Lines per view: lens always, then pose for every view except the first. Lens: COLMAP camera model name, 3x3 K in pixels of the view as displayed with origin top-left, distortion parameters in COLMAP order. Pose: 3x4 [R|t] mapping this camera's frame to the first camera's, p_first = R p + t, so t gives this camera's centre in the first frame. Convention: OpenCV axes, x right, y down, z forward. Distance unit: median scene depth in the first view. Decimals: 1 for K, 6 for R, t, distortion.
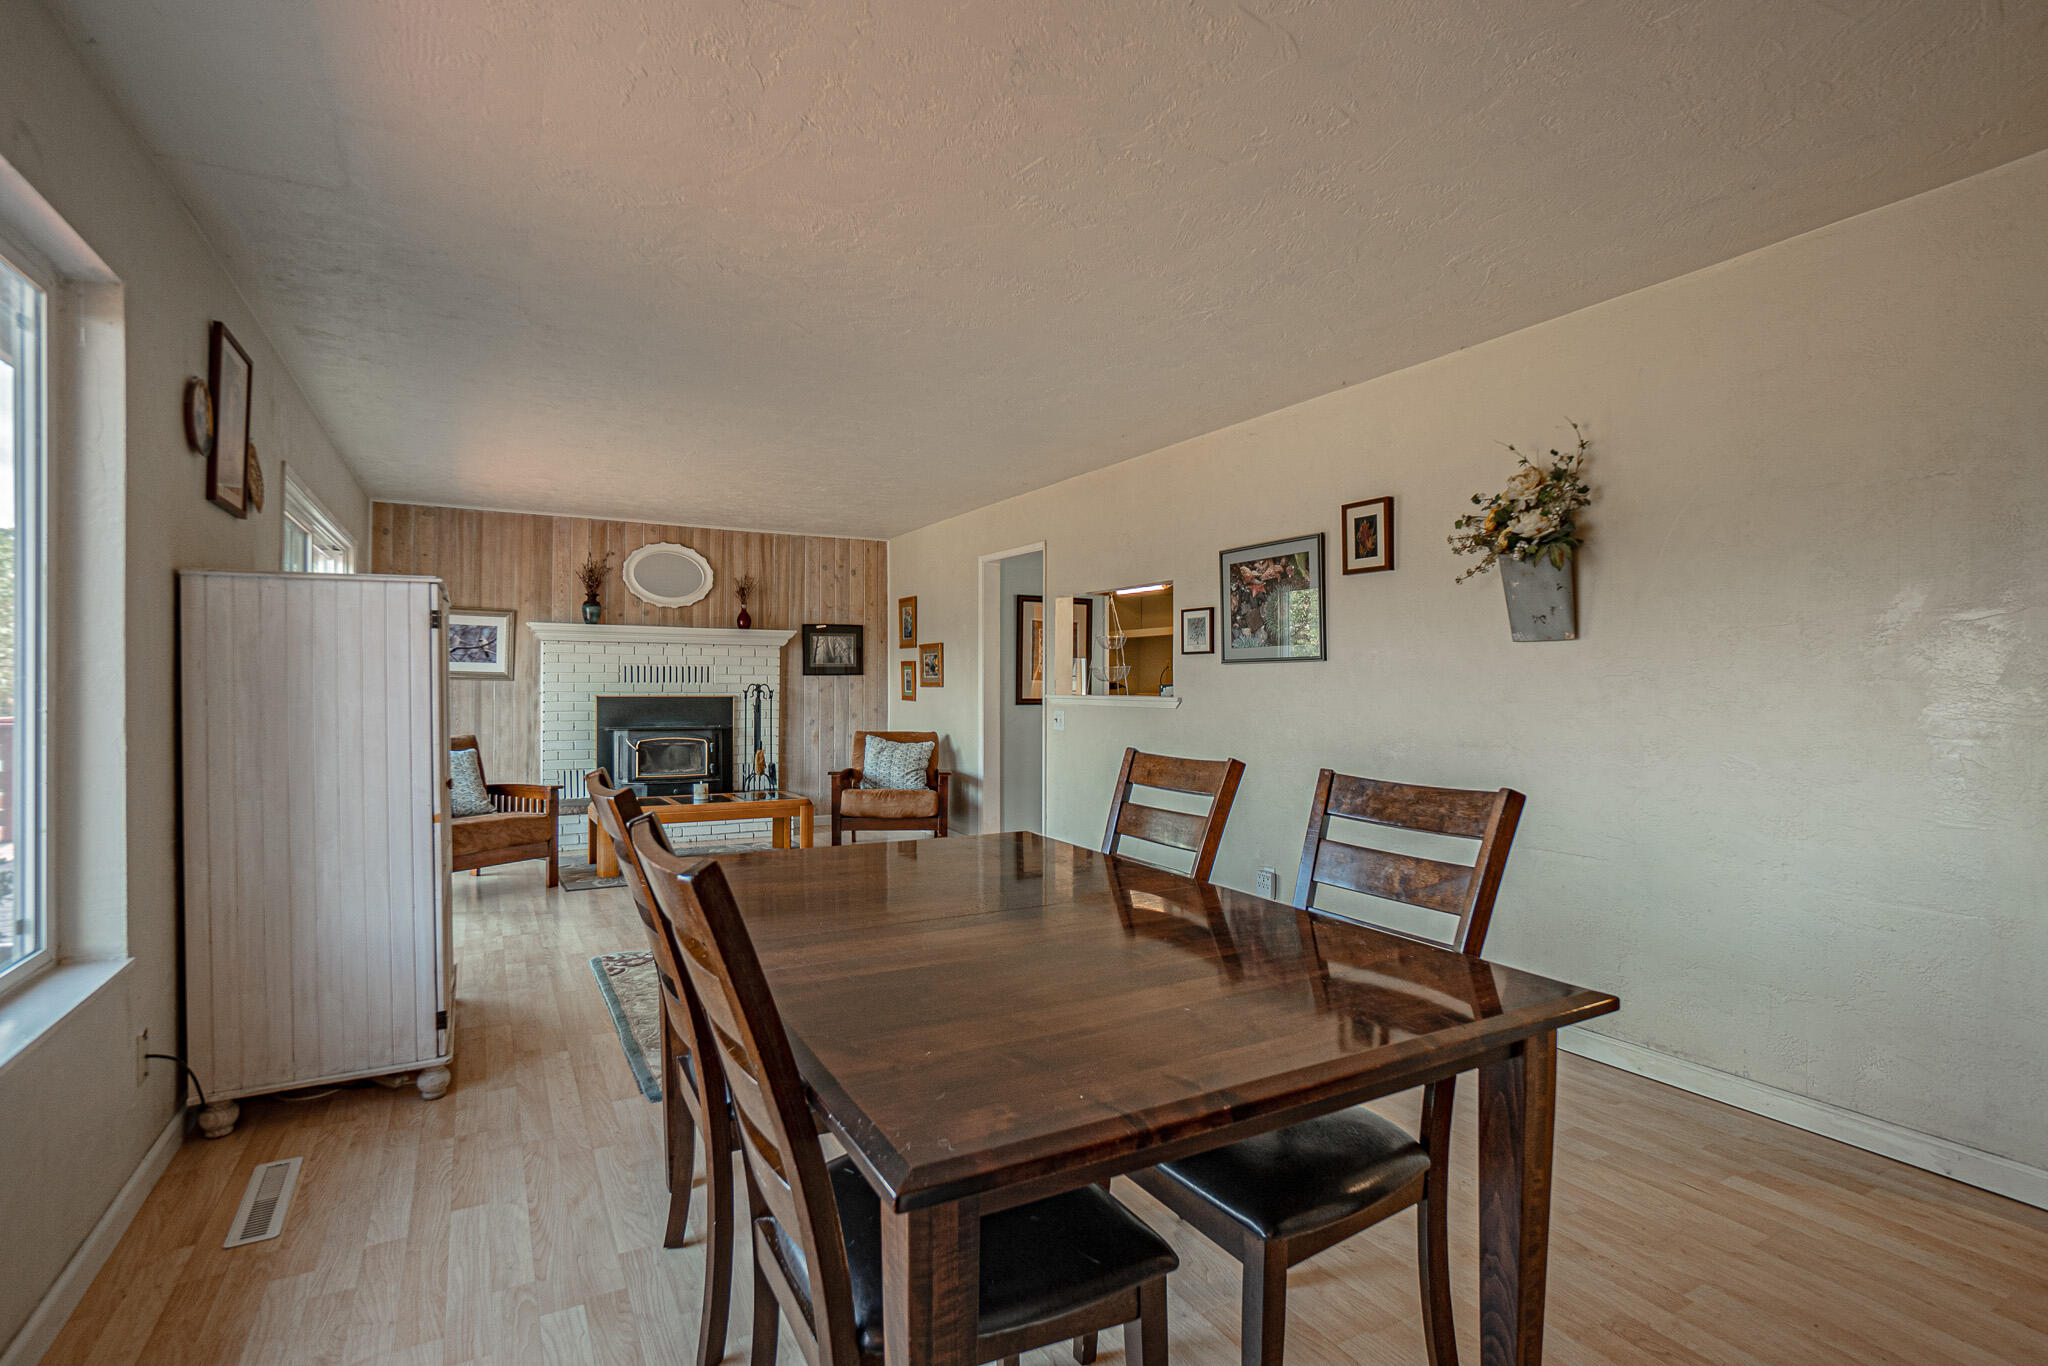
lens RADIAL K [[951.8, 0, 1025.4], [0, 951.8, 687.3], [0, 0, 1]] dist [0.000942, 0.000094]
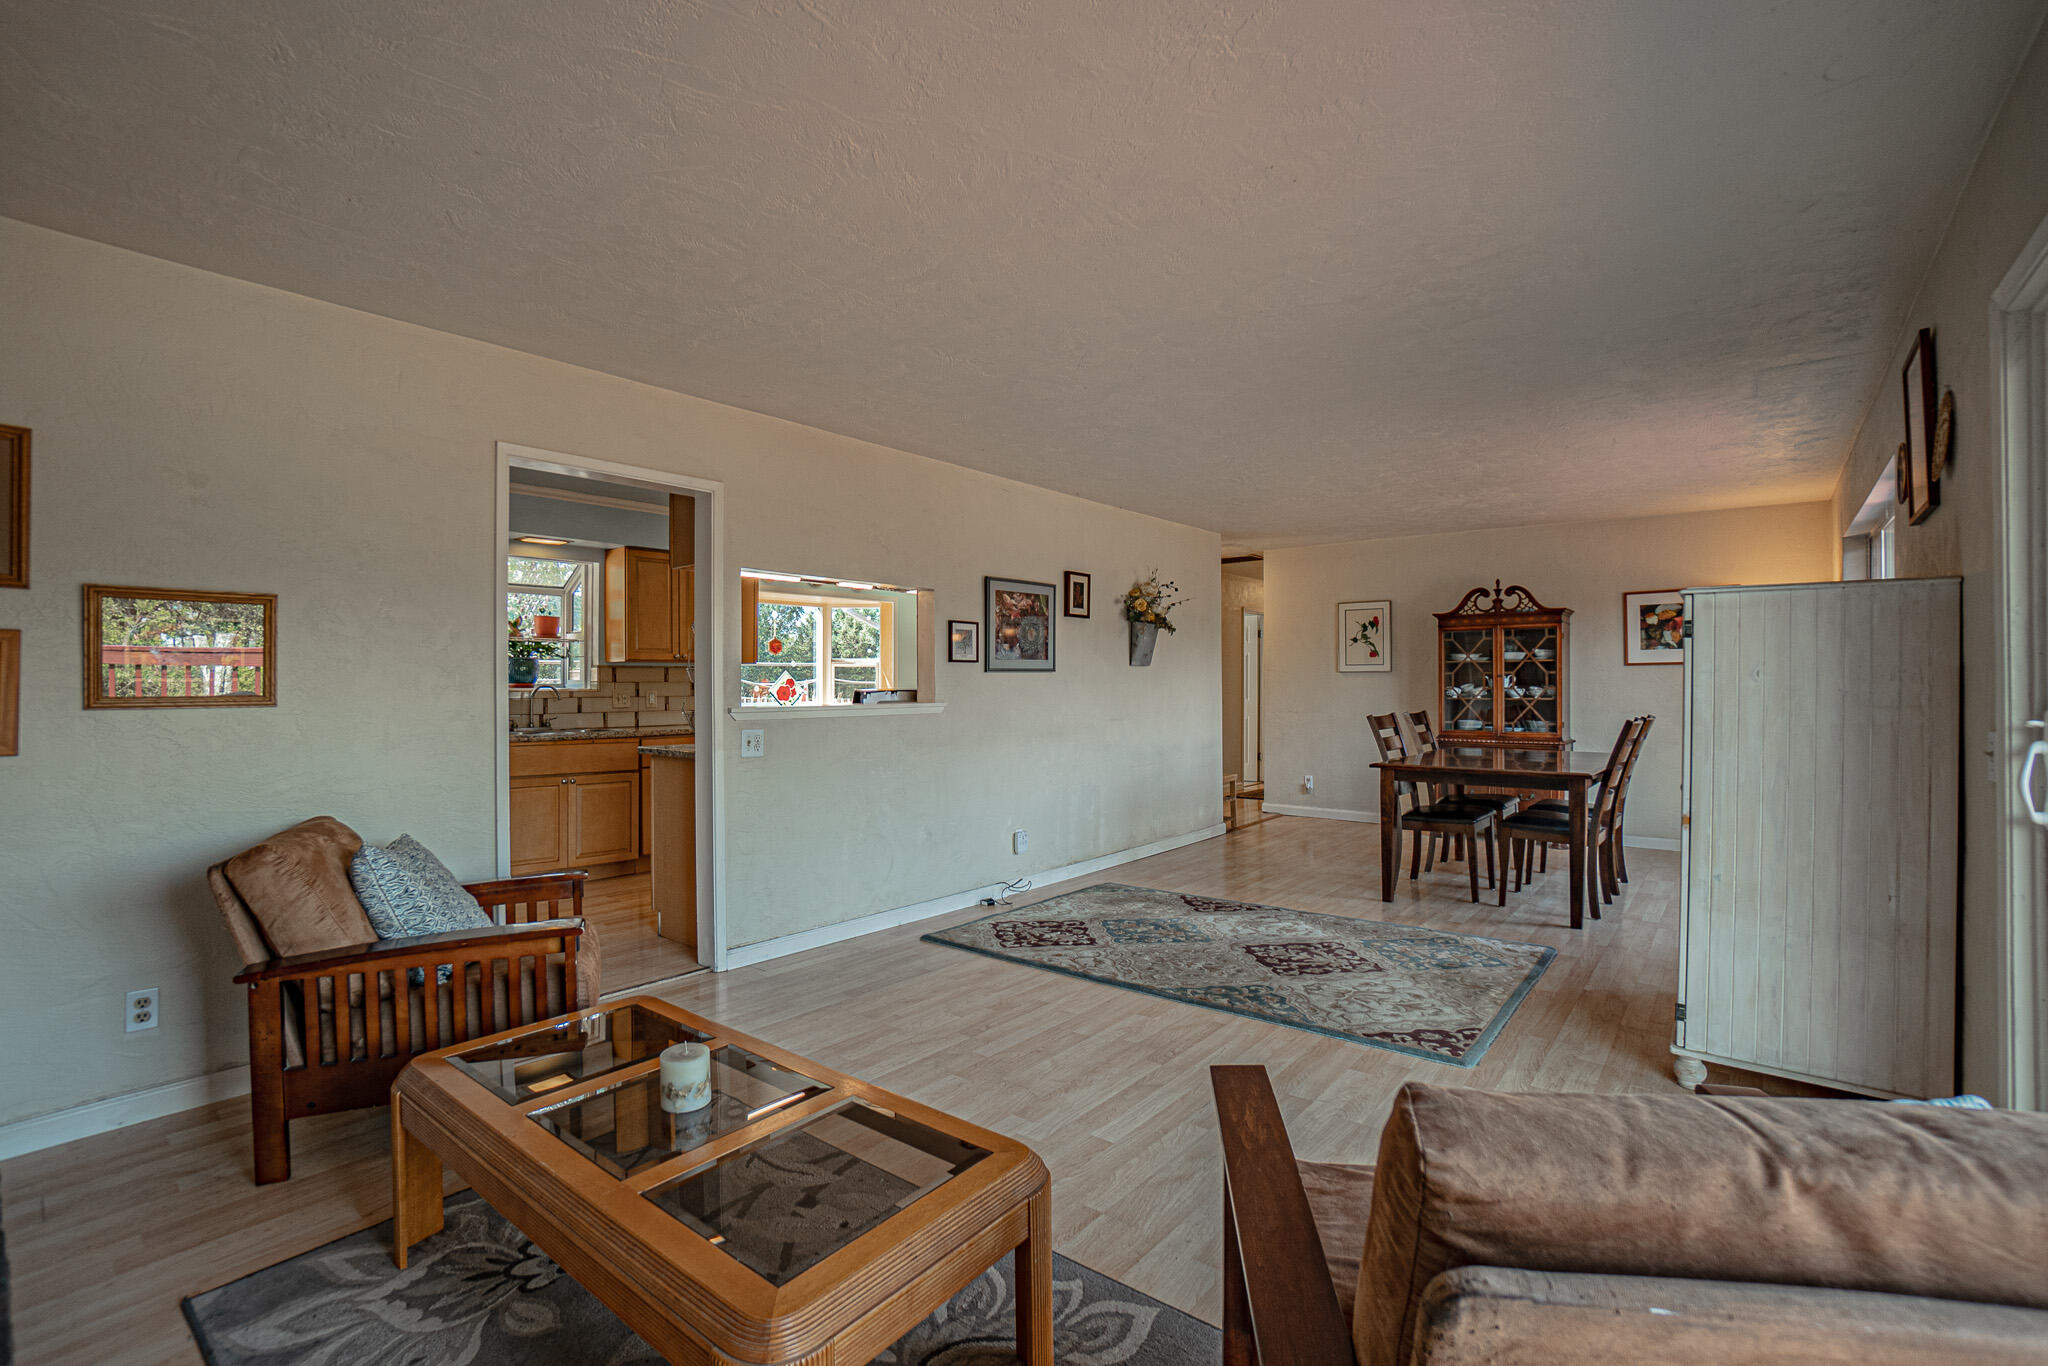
lens RADIAL K [[899.5, 0, 1027.9], [0, 899.5, 678.6], [0, 0, 1]] dist [-0.001493, -0.000115]
pose [[-0.364173, -0.013463, 0.931234, -0.939295], [-0.001211, 0.999902, 0.013982, -0.035702], [-0.931330, 0.003964, -0.364154, 1.501762]]
